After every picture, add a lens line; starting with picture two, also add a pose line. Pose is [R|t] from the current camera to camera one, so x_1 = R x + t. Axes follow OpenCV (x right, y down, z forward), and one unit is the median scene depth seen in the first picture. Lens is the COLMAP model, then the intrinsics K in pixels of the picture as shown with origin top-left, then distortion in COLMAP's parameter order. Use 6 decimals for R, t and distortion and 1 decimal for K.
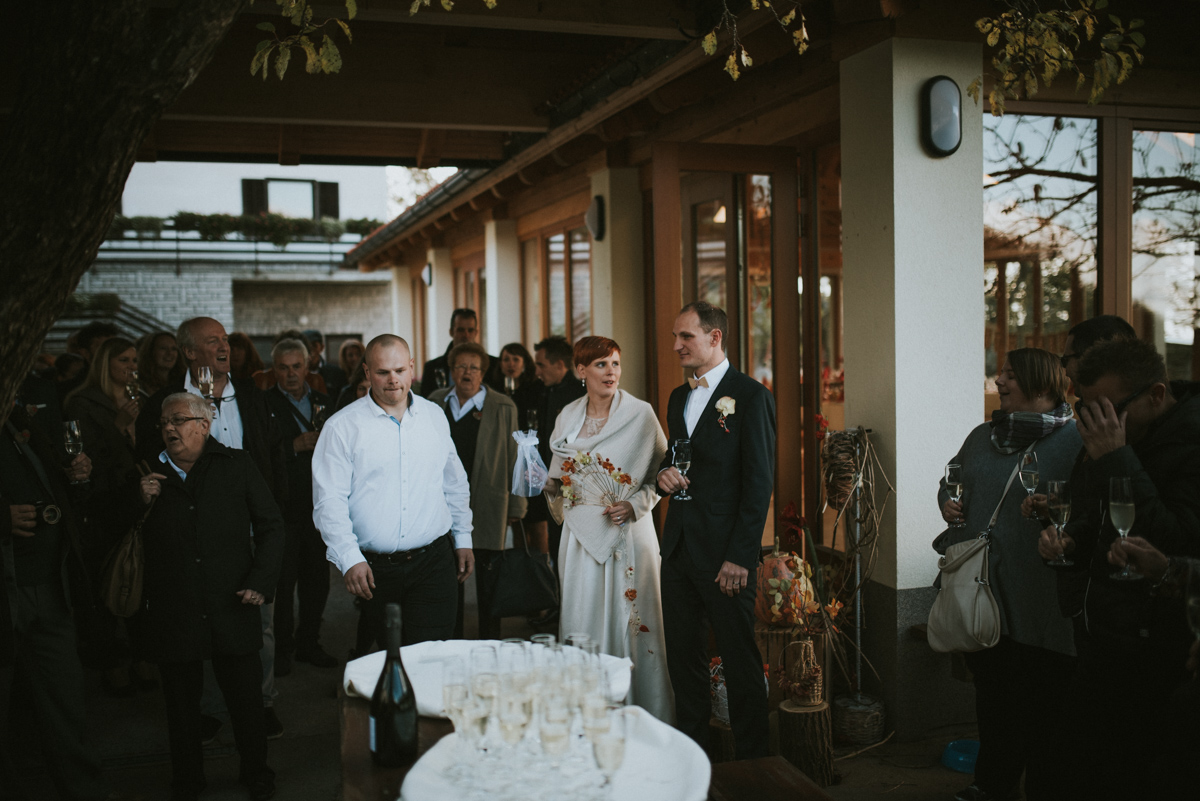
lens RADIAL K [[1154.4, 0, 600.0], [0, 1154.4, 400.5], [0, 0, 1]] dist [-0.069312, 0.170993]
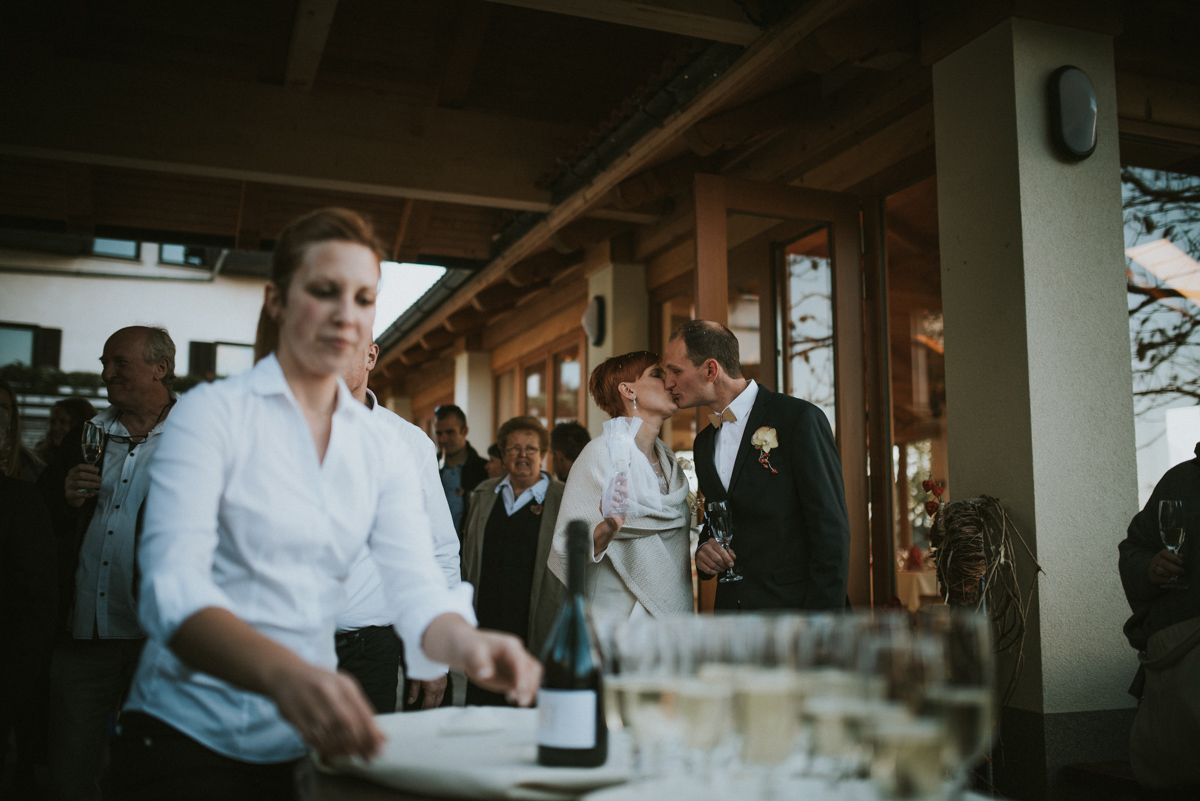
lens RADIAL K [[1154.4, 0, 600.0], [0, 1154.4, 400.5], [0, 0, 1]] dist [-0.069312, 0.170993]
pose [[0.998554, 0.025357, 0.047403, -0.045562], [-0.016566, 0.983996, -0.177417, 0.066526], [-0.051143, 0.176375, 0.982994, 0.162124]]
